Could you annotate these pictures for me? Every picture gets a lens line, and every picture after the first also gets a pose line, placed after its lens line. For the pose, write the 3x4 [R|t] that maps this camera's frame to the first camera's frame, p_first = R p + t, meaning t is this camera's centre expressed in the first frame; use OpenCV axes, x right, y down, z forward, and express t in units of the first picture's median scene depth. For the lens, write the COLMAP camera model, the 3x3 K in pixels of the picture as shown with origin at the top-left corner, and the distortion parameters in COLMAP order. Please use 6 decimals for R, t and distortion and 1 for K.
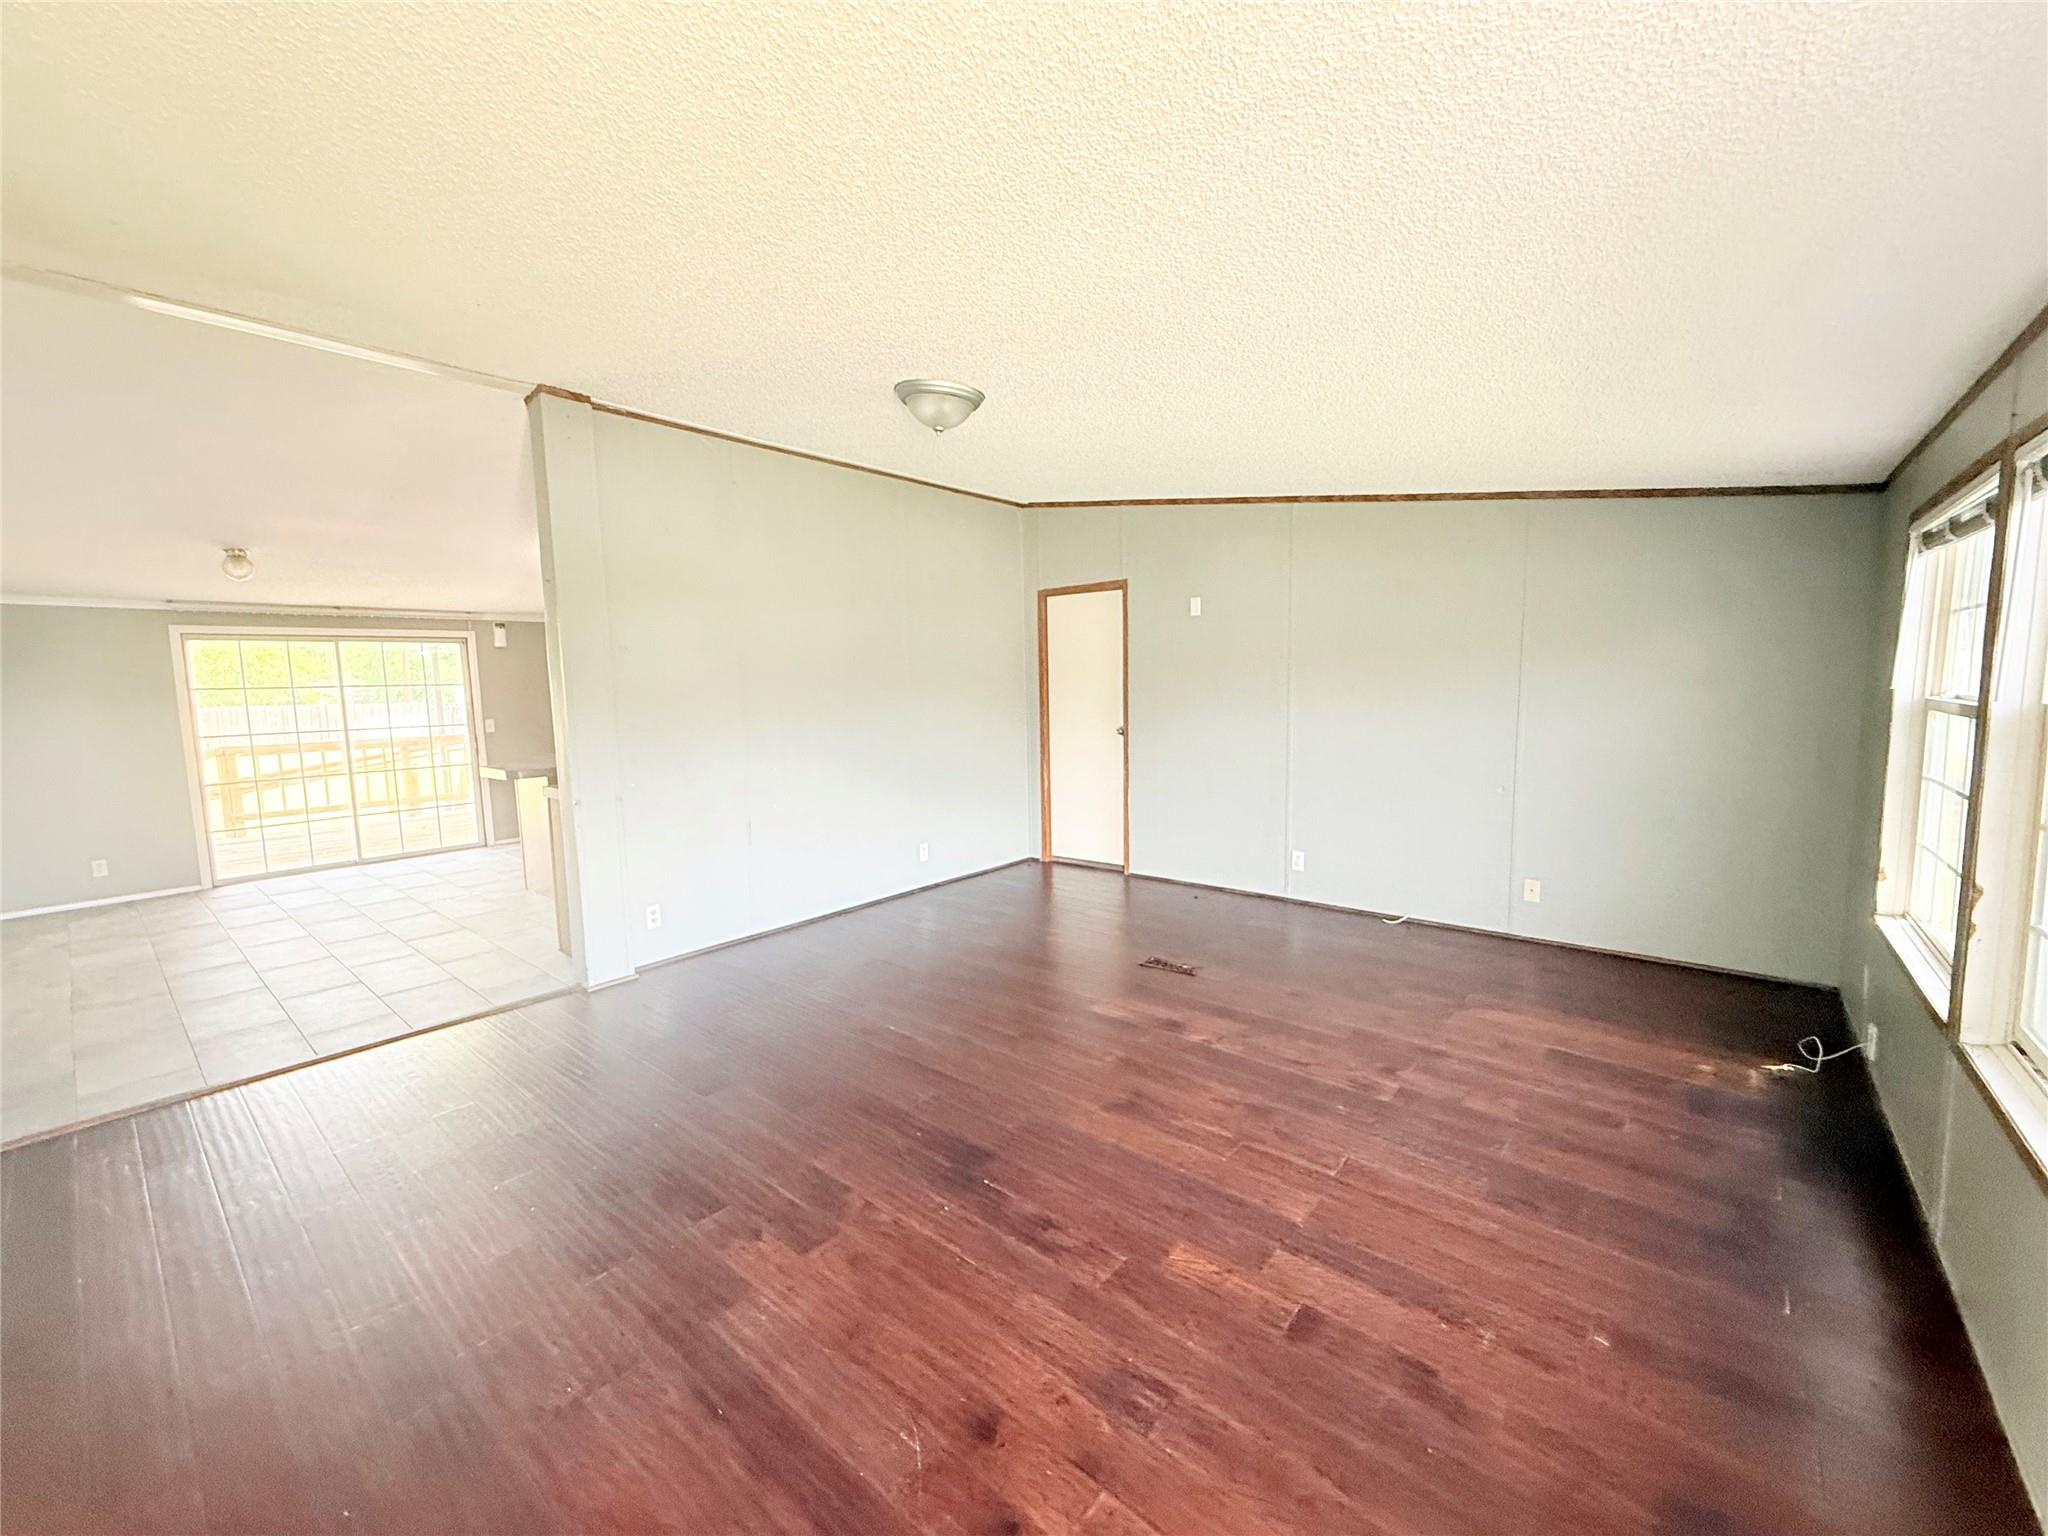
lens RADIAL K [[814.1, 0, 1018.8], [0, 814.1, 764.7], [0, 0, 1]] dist [-0.003224, 0.001564]
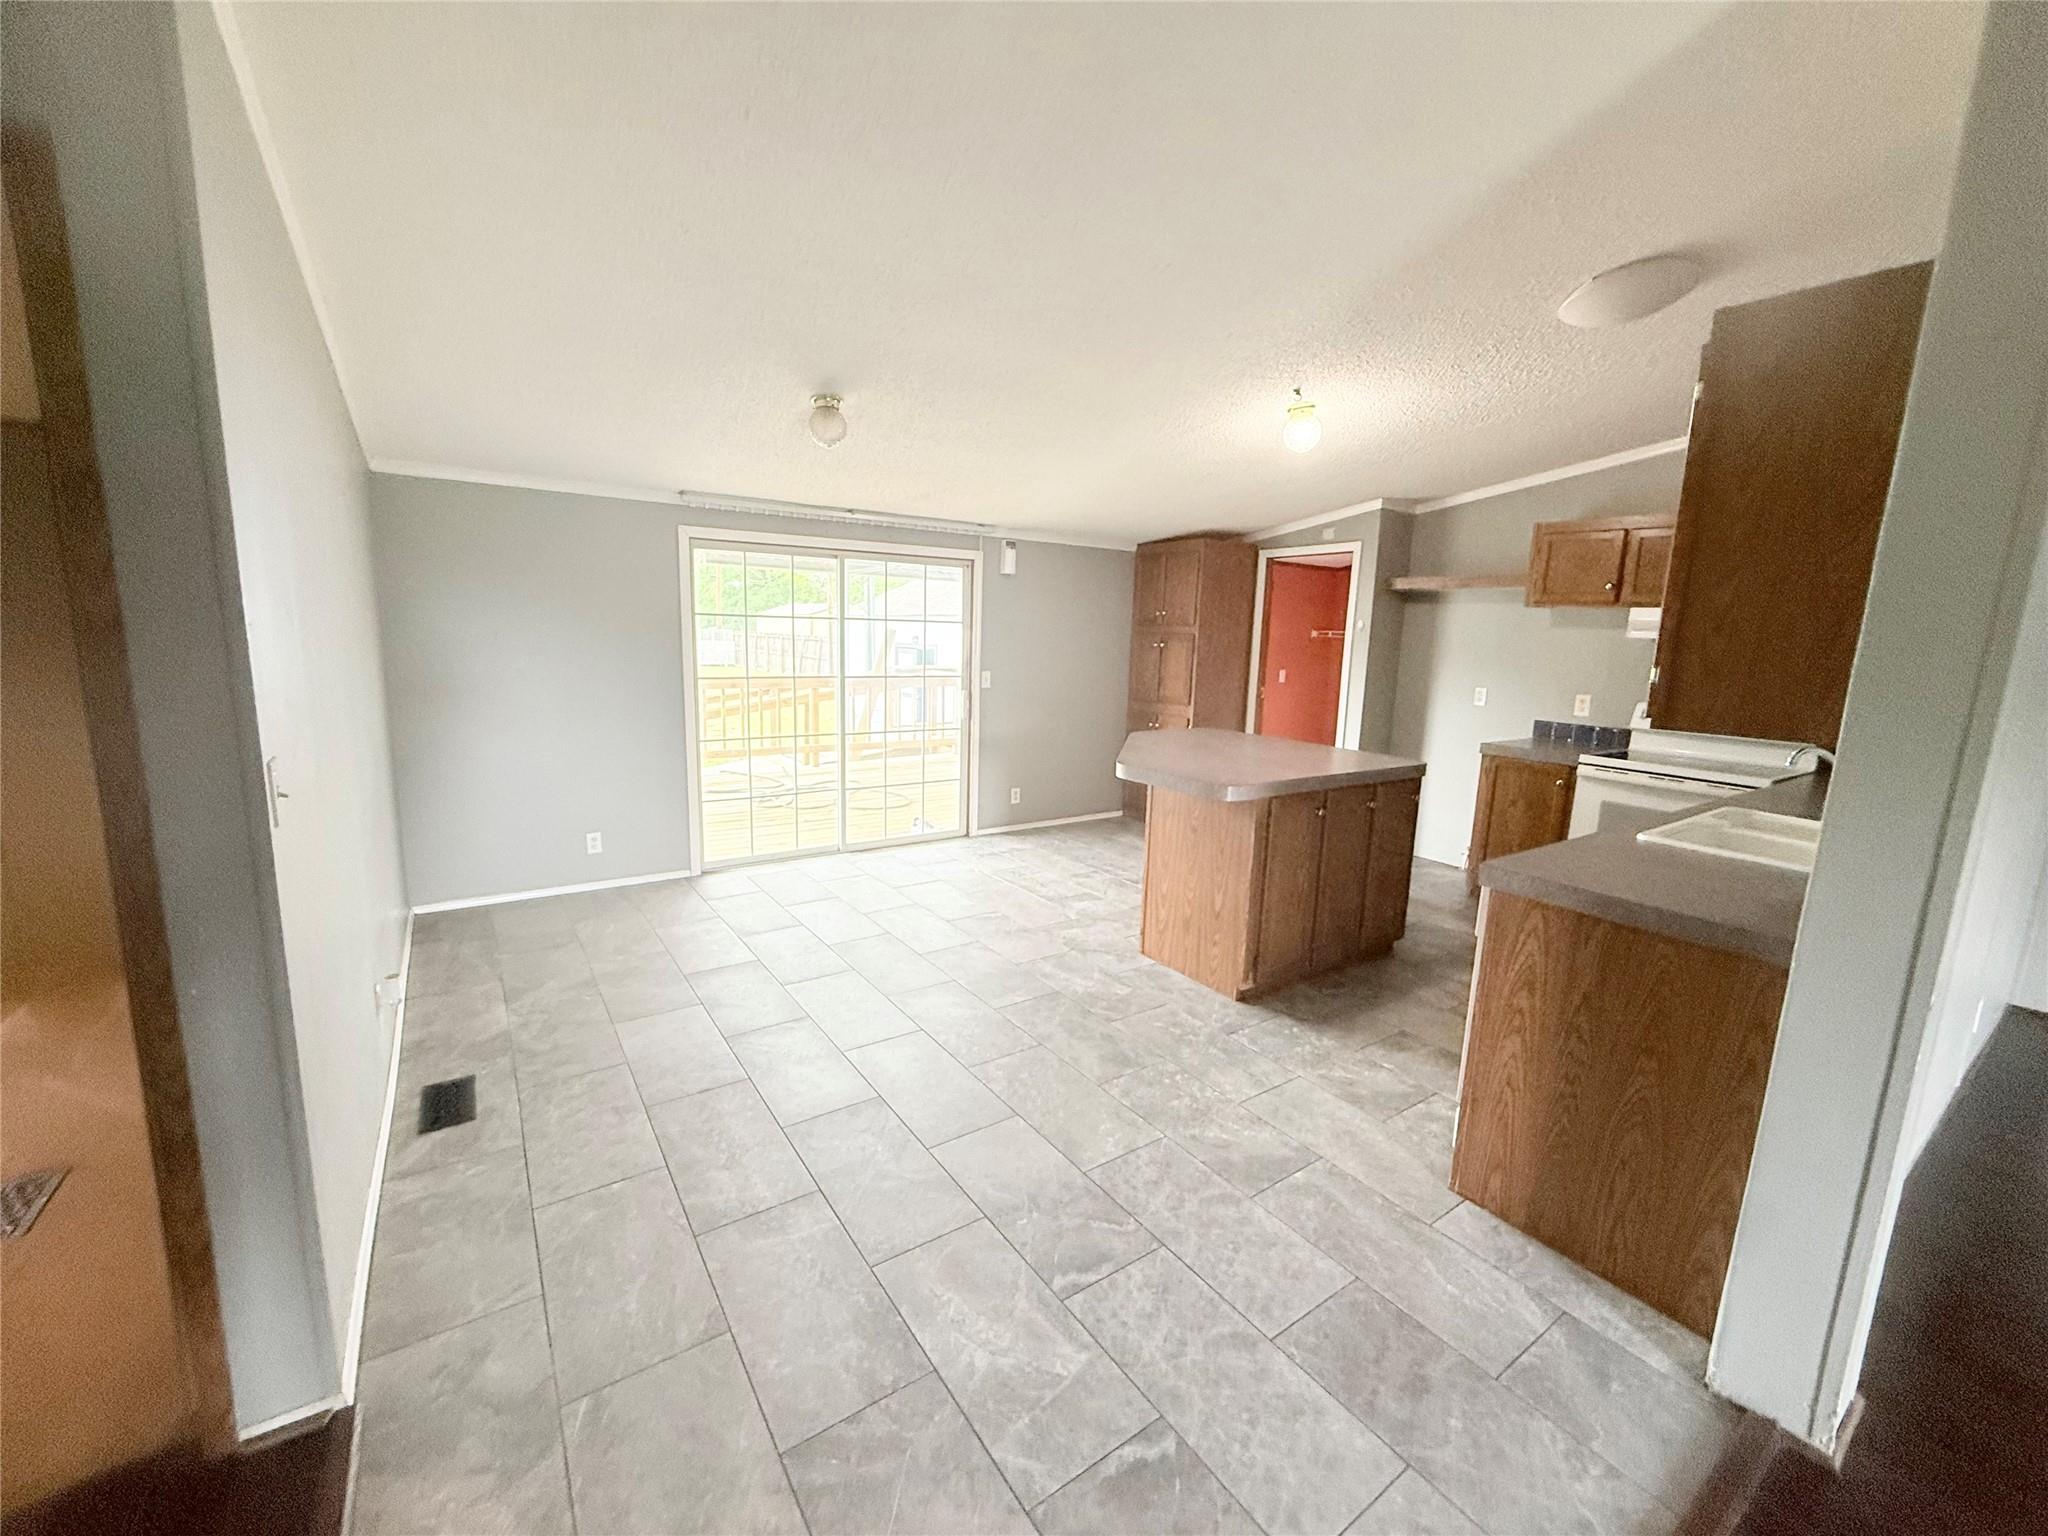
lens RADIAL K [[814.1, 0, 1020.7], [0, 814.1, 769.3], [0, 0, 1]] dist [-0.003224, 0.001564]
pose [[0.968385, 0.087101, -0.233759, -0.481162], [-0.073475, 0.995085, 0.066393, -0.019219], [0.238393, -0.047118, 0.970025, 0.298979]]
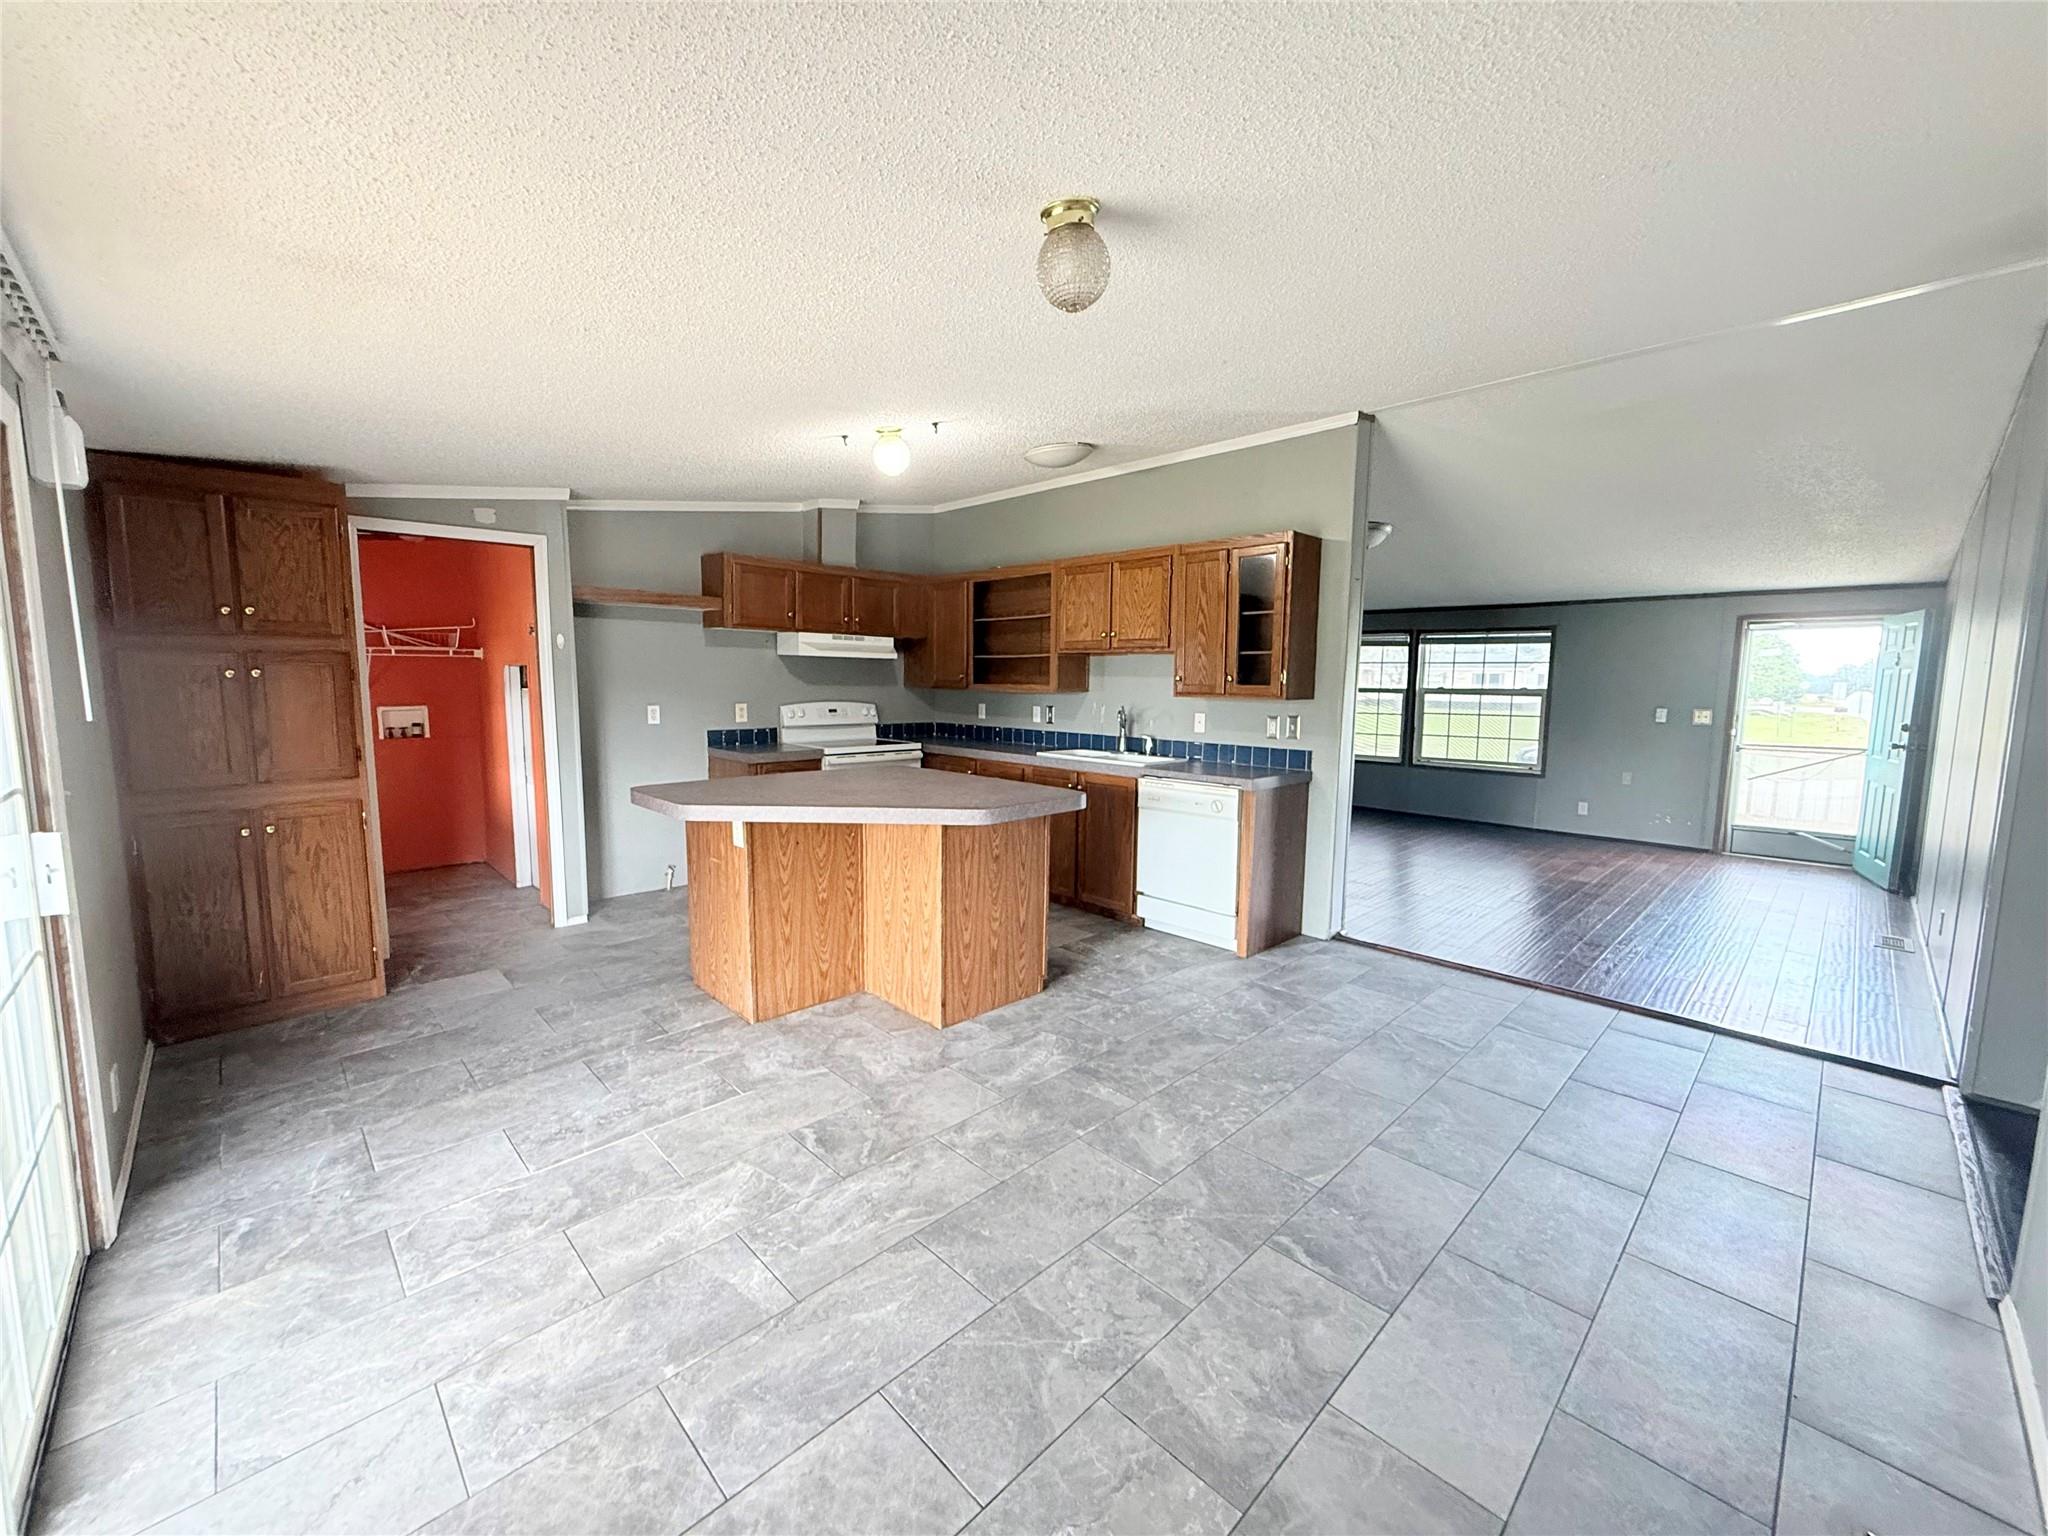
lens RADIAL K [[814.1, 0, 1023.1], [0, 814.1, 770.6], [0, 0, 1]] dist [-0.003224, 0.001564]
pose [[0.075853, -0.099711, 0.992121, -0.973160], [0.096766, 0.991027, 0.092202, -0.053258], [-0.992413, 0.089010, 0.084821, 0.746488]]
